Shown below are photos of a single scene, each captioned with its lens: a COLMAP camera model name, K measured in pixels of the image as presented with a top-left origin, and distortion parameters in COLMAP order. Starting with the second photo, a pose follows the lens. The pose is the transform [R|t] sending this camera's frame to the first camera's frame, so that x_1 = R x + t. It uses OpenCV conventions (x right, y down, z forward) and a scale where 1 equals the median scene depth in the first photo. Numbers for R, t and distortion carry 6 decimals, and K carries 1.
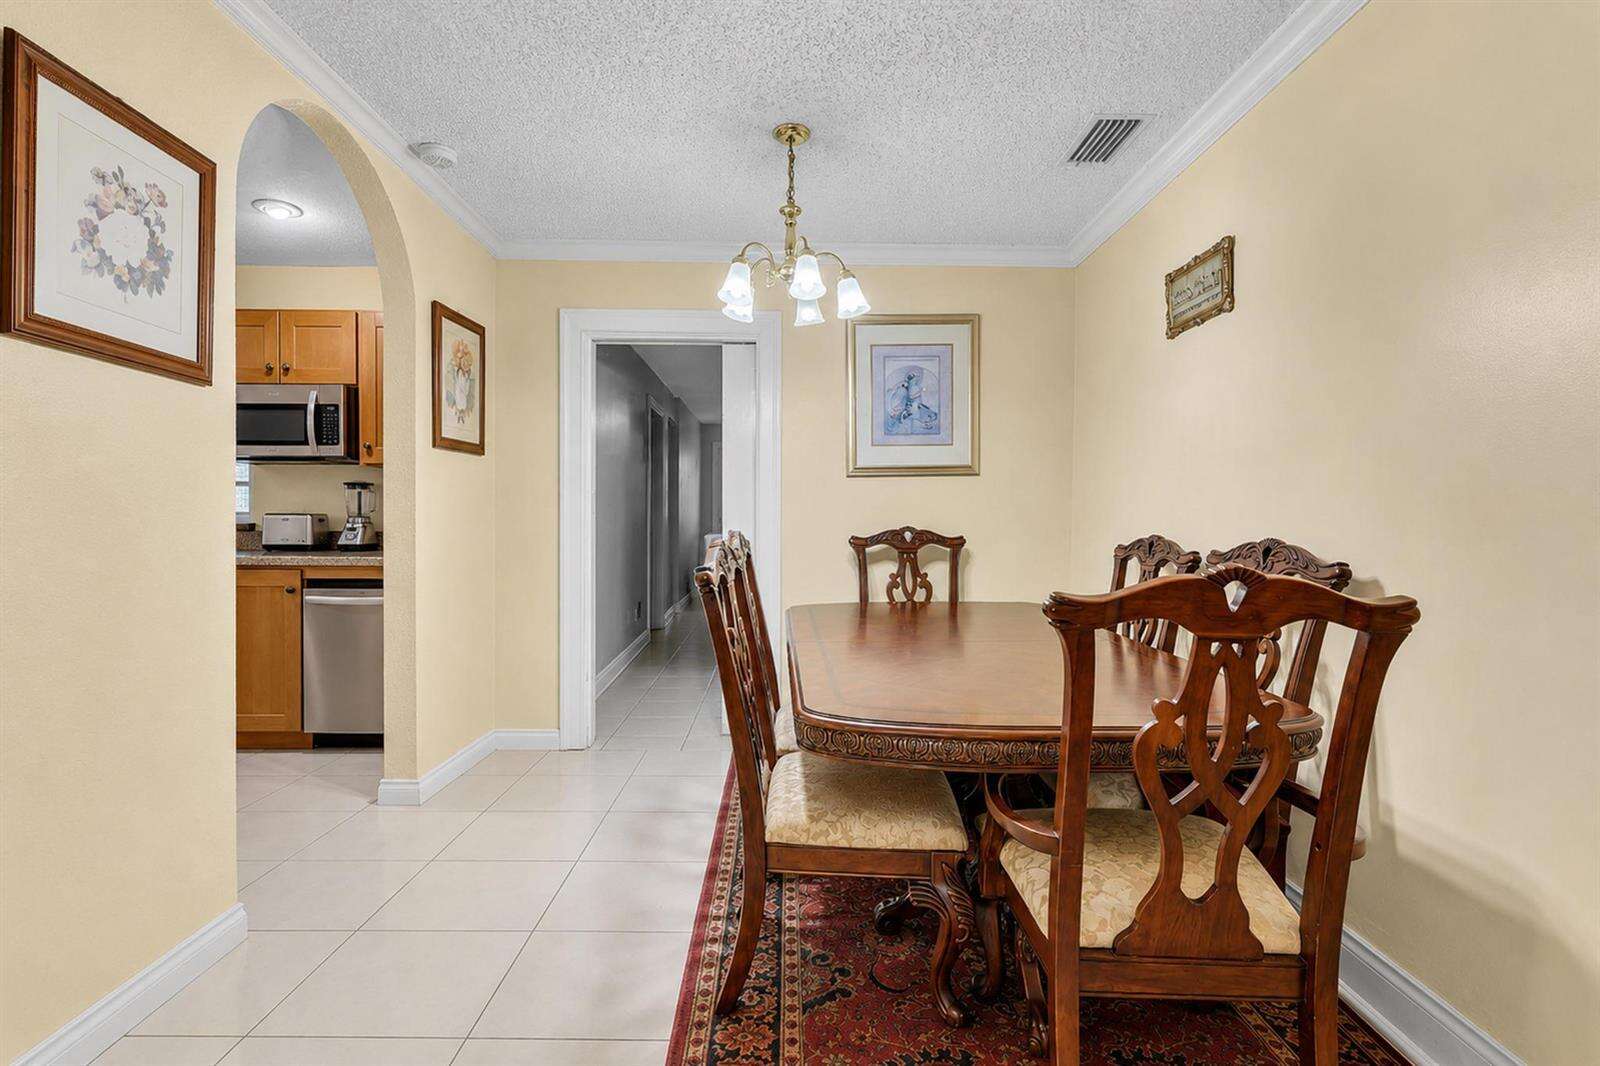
lens RADIAL K [[740.1, 0, 800.0], [0, 740.1, 533.0], [0, 0, 1]] dist [0.000094, 0.000339]
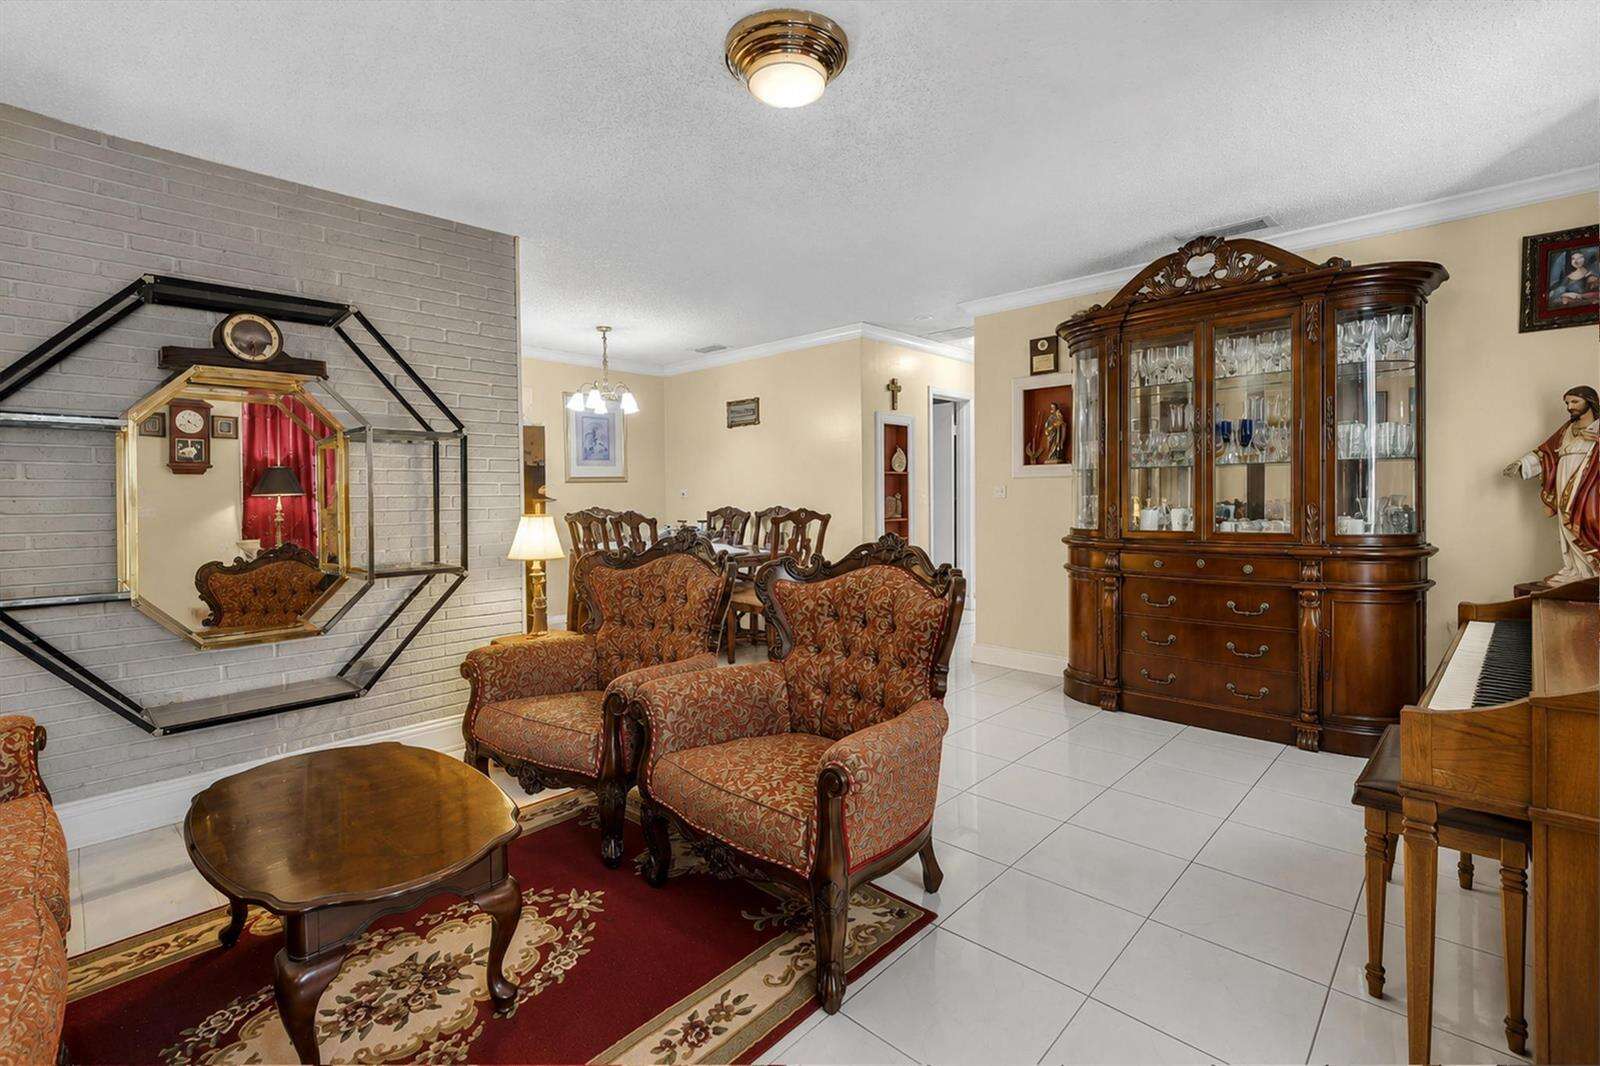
lens RADIAL K [[740.1, 0, 800.0], [0, 740.1, 533.0], [0, 0, 1]] dist [0.000094, 0.000339]
pose [[0.690386, -0.040302, 0.722317, -1.166382], [0.045852, 0.998877, 0.011908, 0.071611], [-0.721986, 0.024899, 0.691459, -0.899748]]
